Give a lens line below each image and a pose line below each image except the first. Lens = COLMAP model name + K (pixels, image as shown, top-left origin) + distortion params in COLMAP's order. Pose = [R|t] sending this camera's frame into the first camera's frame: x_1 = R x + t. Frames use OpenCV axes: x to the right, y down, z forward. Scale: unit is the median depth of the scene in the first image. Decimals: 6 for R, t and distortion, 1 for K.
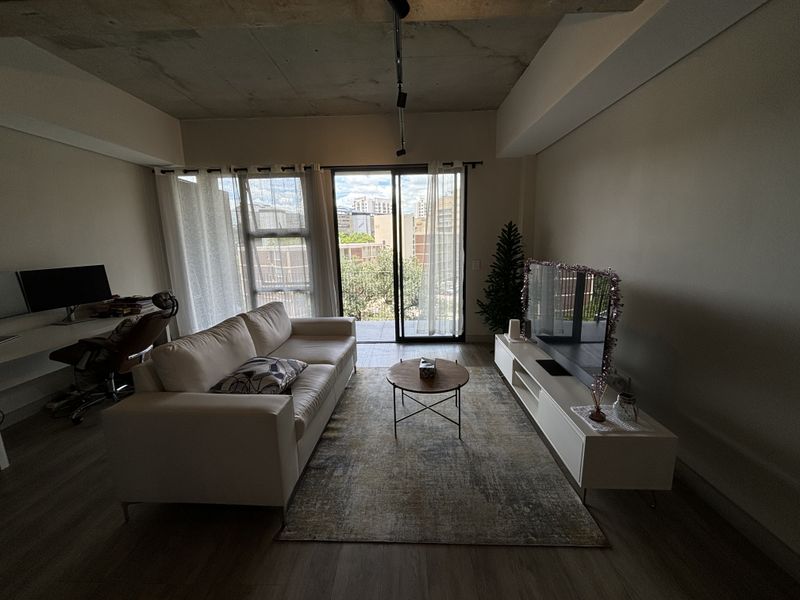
lens RADIAL K [[322.8, 0, 400.0], [0, 322.8, 300.0], [0, 0, 1]] dist [-0.001287, 0.005383]
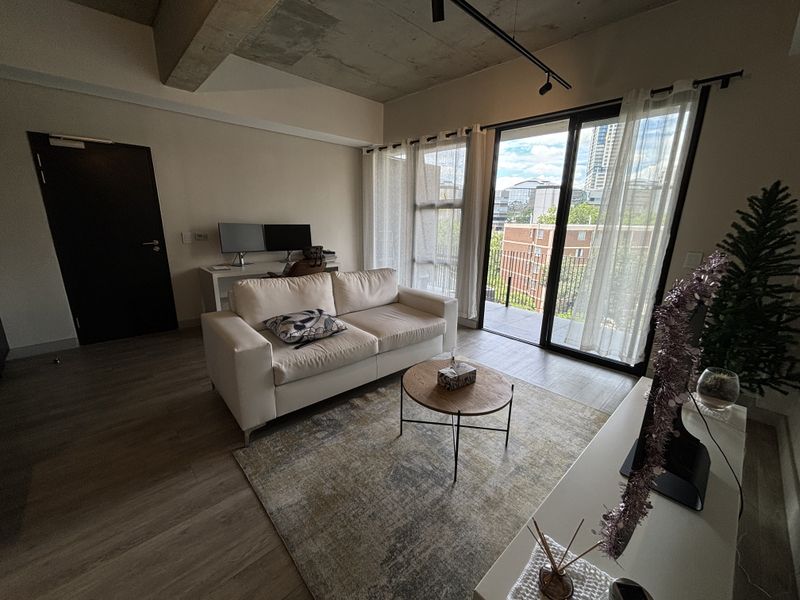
lens RADIAL K [[322.8, 0, 400.0], [0, 322.8, 300.0], [0, 0, 1]] dist [-0.001287, 0.005383]
pose [[0.704178, 0.211862, -0.677678, 0.301372], [-0.166703, 0.977098, 0.132248, -0.030539], [0.690176, 0.019845, 0.723369, 0.217752]]
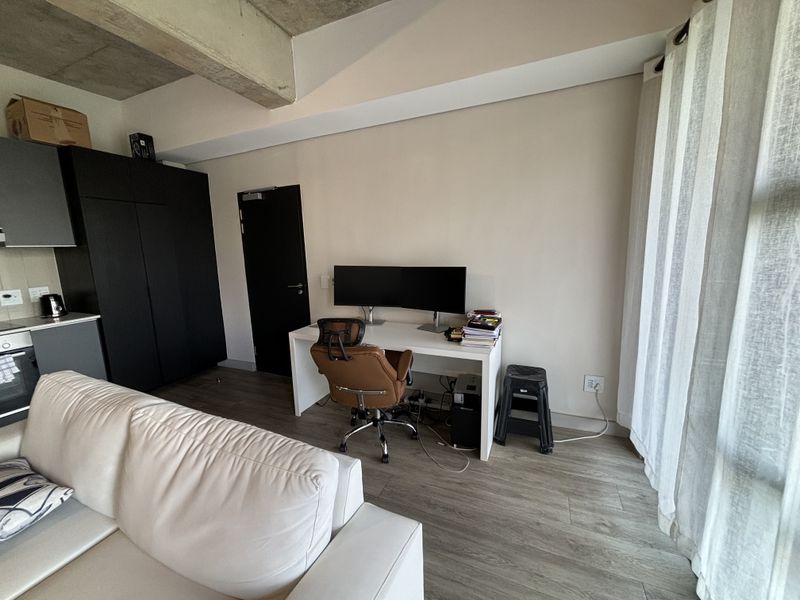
lens RADIAL K [[322.8, 0, 400.0], [0, 322.8, 300.0], [0, 0, 1]] dist [-0.001287, 0.005383]
pose [[-0.374448, 0.185811, -0.908440, -0.154536], [-0.137624, 0.957728, 0.252620, -0.163756], [0.916978, 0.219616, -0.333047, 0.914035]]
